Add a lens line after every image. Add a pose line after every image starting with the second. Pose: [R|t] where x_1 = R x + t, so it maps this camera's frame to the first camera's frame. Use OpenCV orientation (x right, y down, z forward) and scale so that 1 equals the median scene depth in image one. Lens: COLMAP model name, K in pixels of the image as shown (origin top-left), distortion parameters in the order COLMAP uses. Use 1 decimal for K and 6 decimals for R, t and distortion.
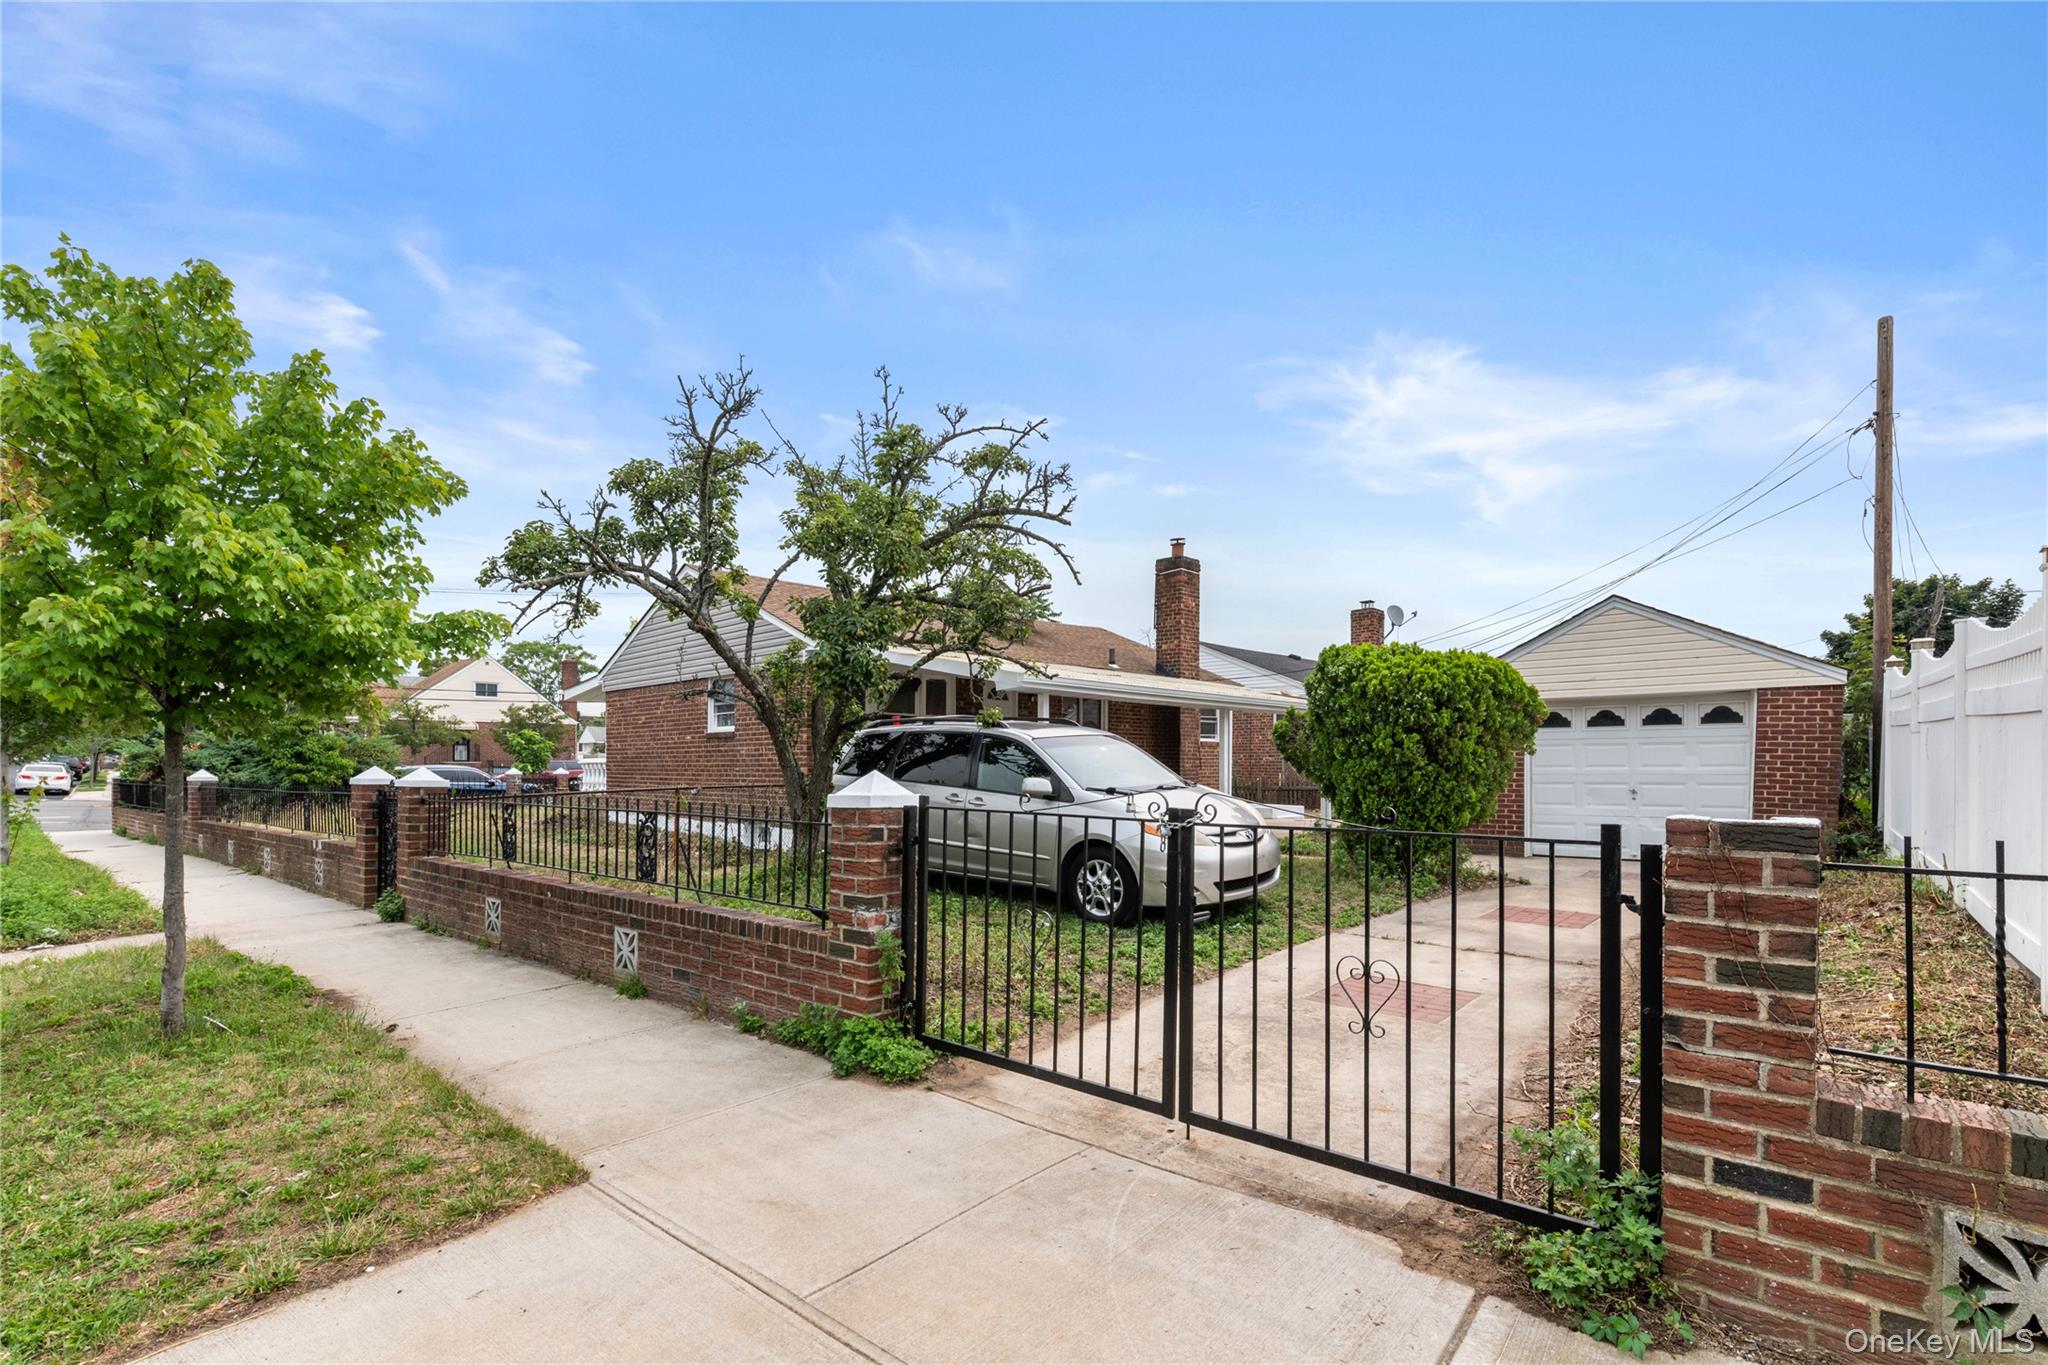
lens RADIAL K [[939.4, 0, 1027.3], [0, 939.4, 769.7], [0, 0, 1]] dist [0.001427, 0.000154]
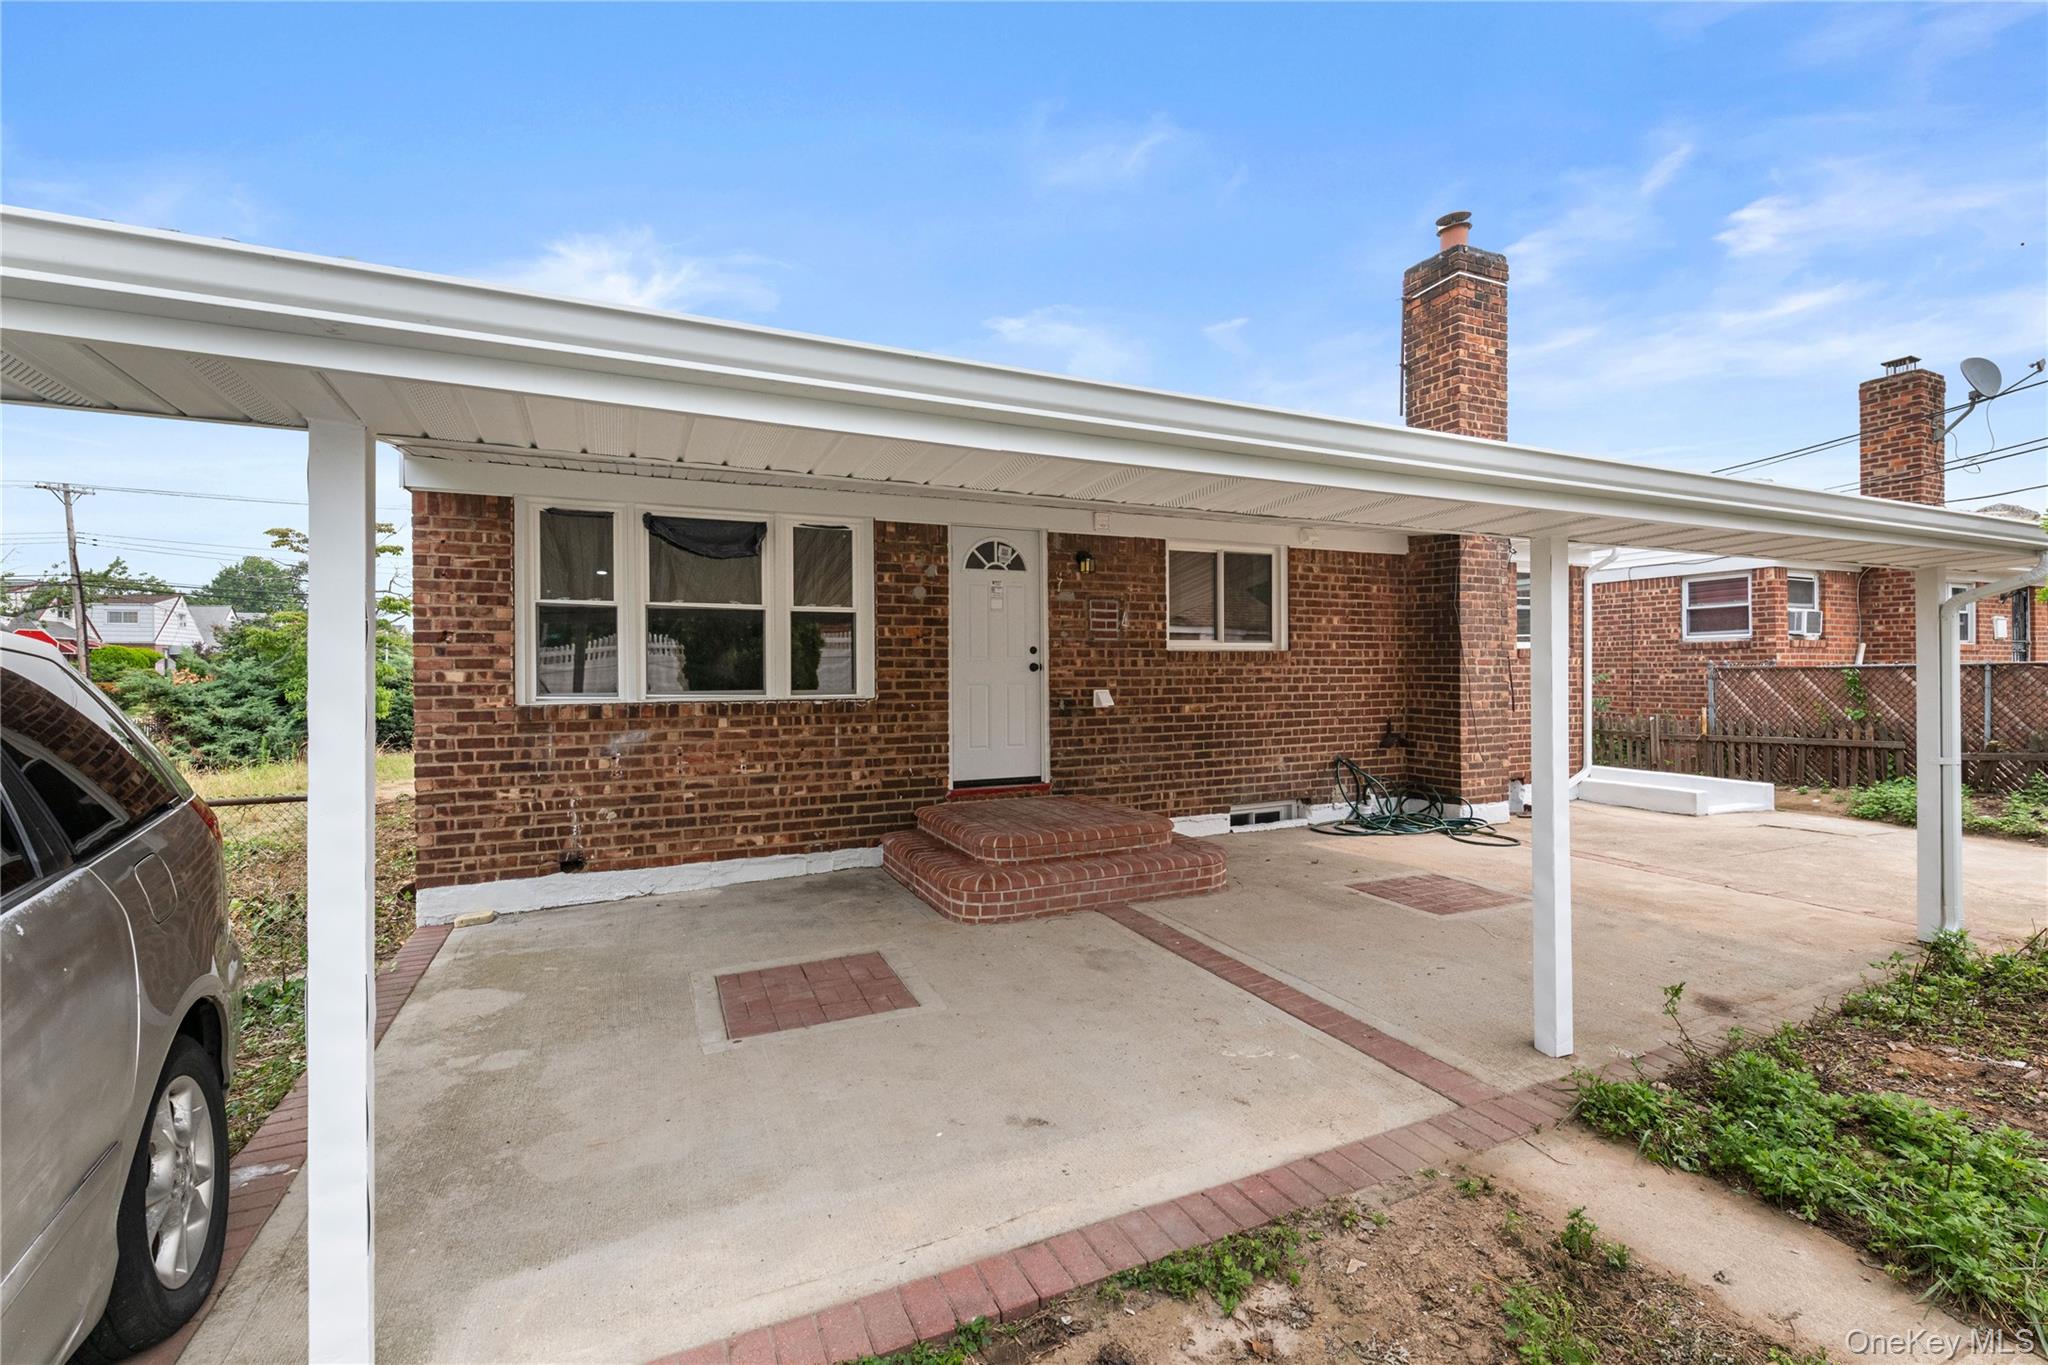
lens RADIAL K [[911.9, 0, 1024.0], [0, 911.9, 682.5], [0, 0, 1]] dist [-0.000873, 0.000167]
pose [[0.941206, -0.011703, -0.337630, 0.225715], [0.011803, 0.999929, -0.001758, -0.032702], [0.337626, -0.002330, 0.941277, 1.030870]]
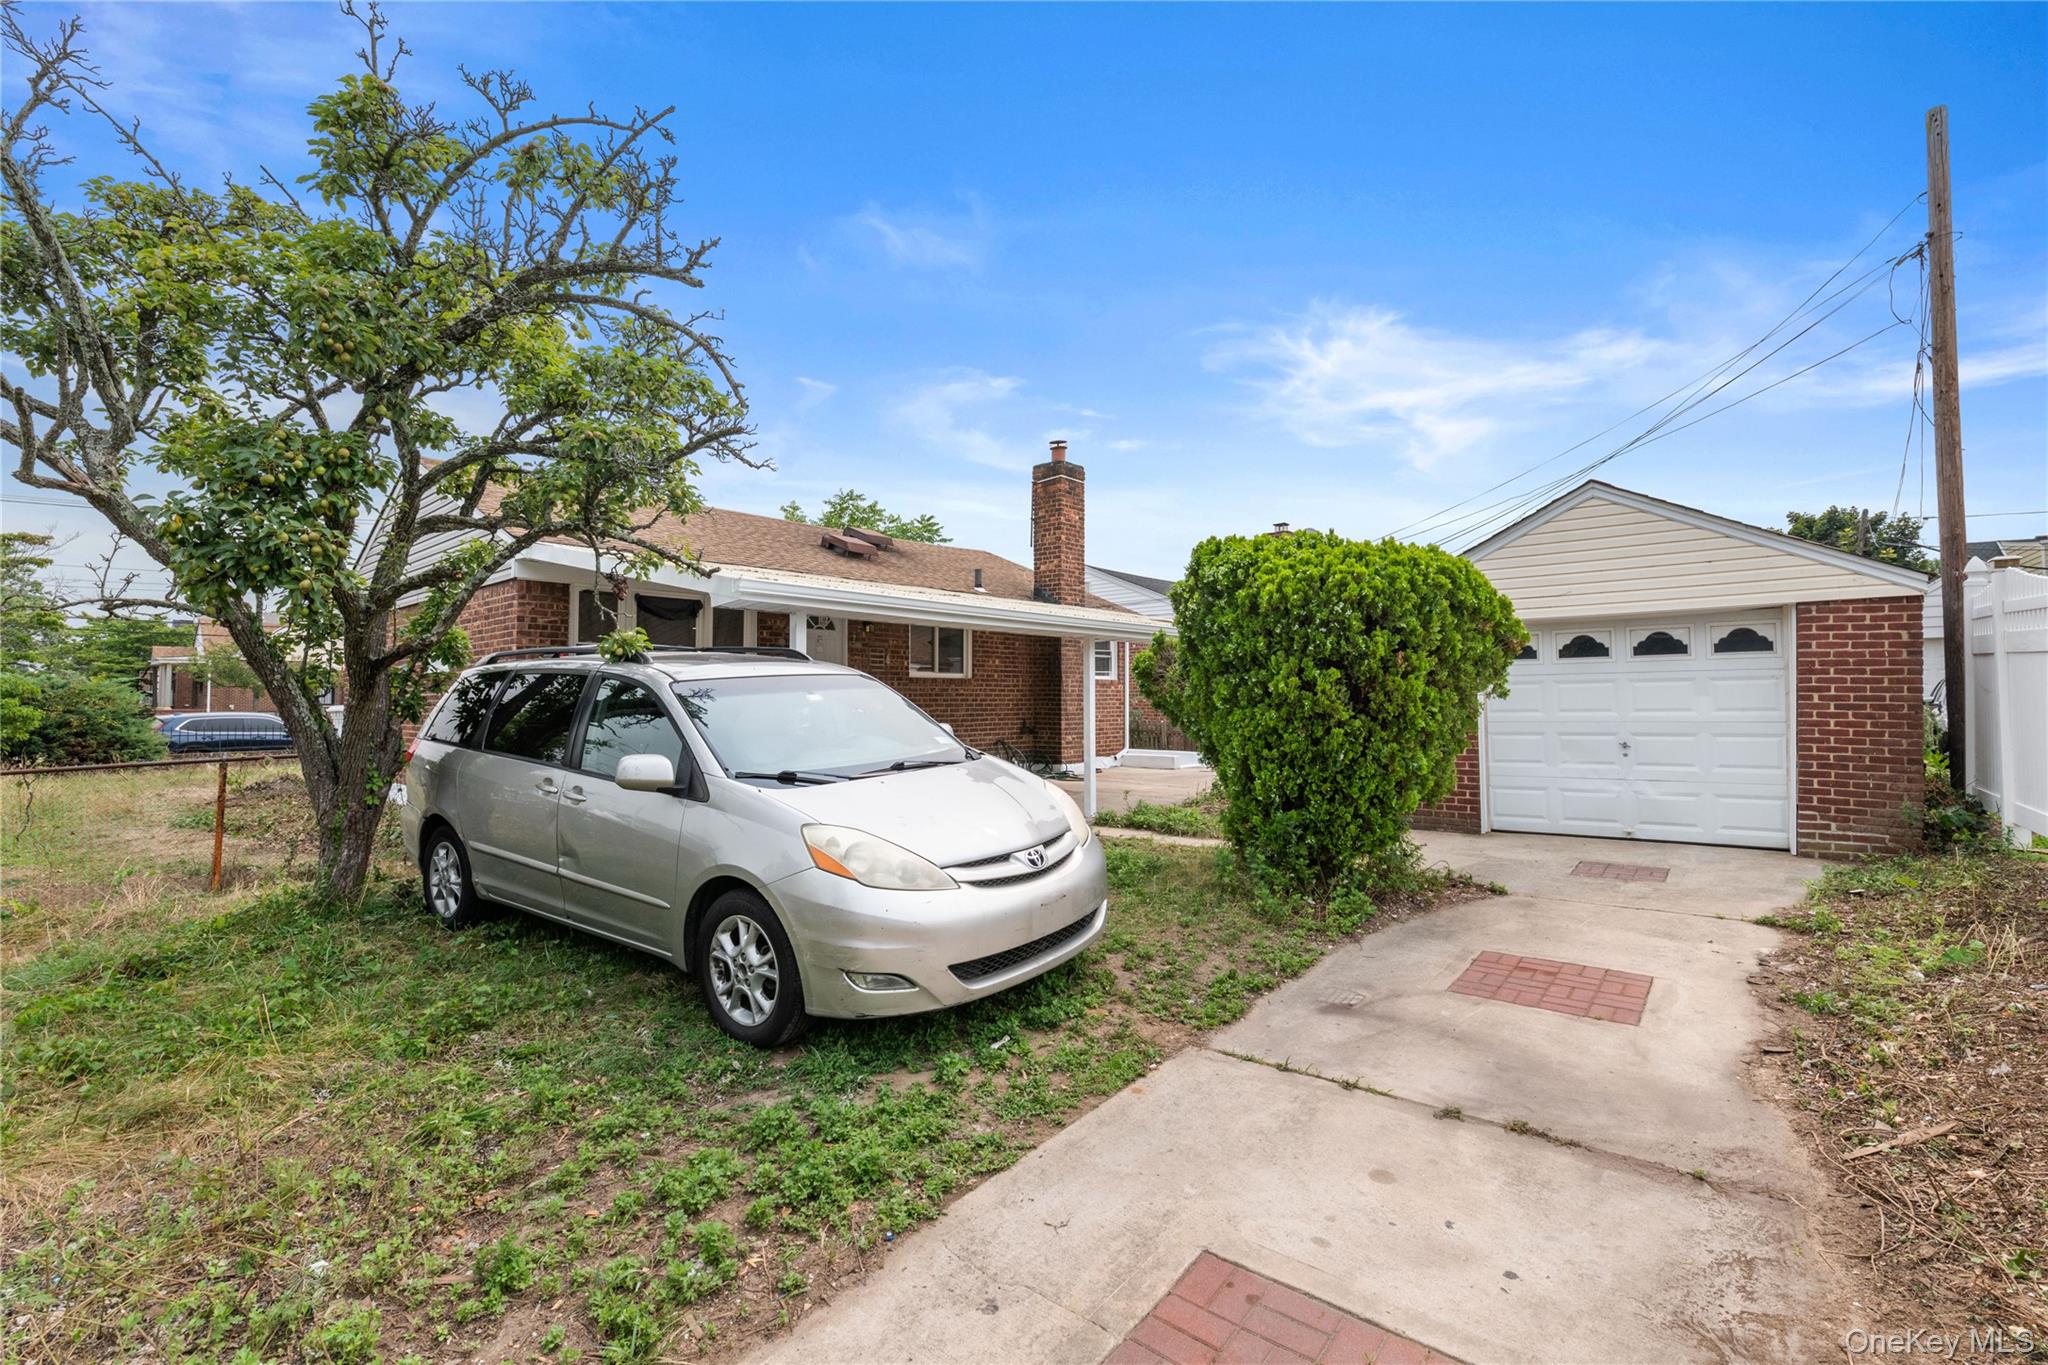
lens RADIAL K [[911.9, 0, 1024.0], [0, 911.9, 682.5], [0, 0, 1]] dist [-0.000873, 0.000167]
pose [[0.998072, -0.007539, 0.061613, 0.158685], [0.009100, 0.999644, -0.025098, -0.014775], [-0.061402, 0.025611, 0.997785, 0.381109]]
